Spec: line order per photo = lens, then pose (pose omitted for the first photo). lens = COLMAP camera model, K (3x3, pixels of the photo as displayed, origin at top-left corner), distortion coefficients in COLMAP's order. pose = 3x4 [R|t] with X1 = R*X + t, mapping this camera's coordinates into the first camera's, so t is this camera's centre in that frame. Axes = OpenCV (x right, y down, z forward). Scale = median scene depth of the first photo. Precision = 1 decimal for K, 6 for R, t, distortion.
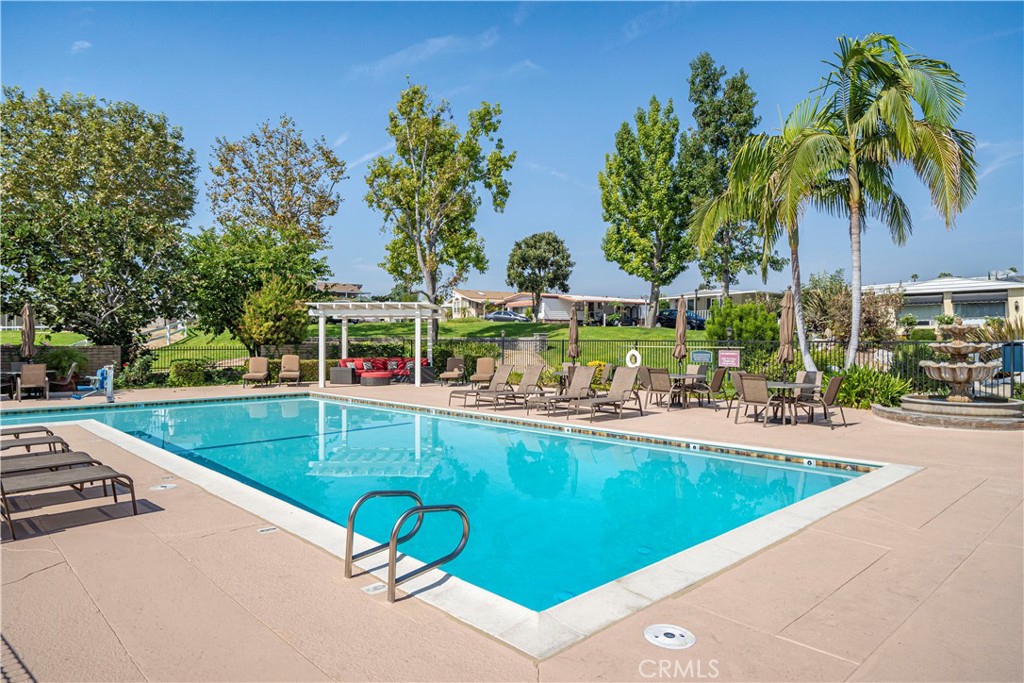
lens RADIAL K [[637.7, 0, 512.0], [0, 637.7, 341.5], [0, 0, 1]] dist [0.002988, 0.003279]
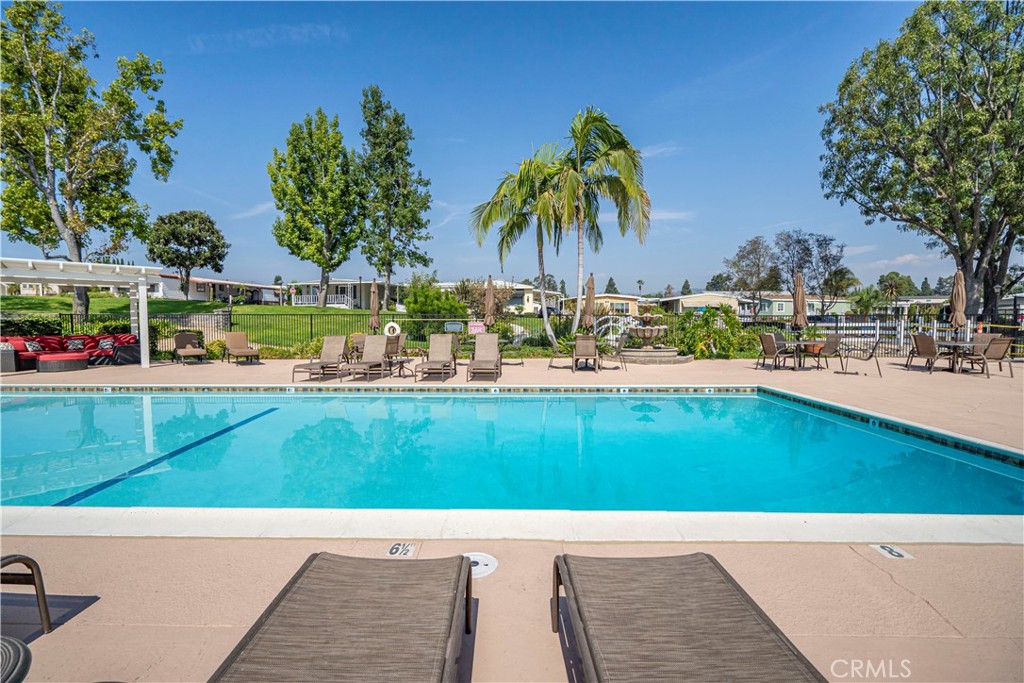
lens RADIAL K [[465.2, 0, 512.0], [0, 465.2, 341.5], [0, 0, 1]] dist [-0.003219, 0.000569]
pose [[0.698408, -0.031749, 0.714995, -0.157361], [0.002984, 0.999136, 0.041451, 0.007926], [-0.715693, -0.026816, 0.697900, 0.148541]]
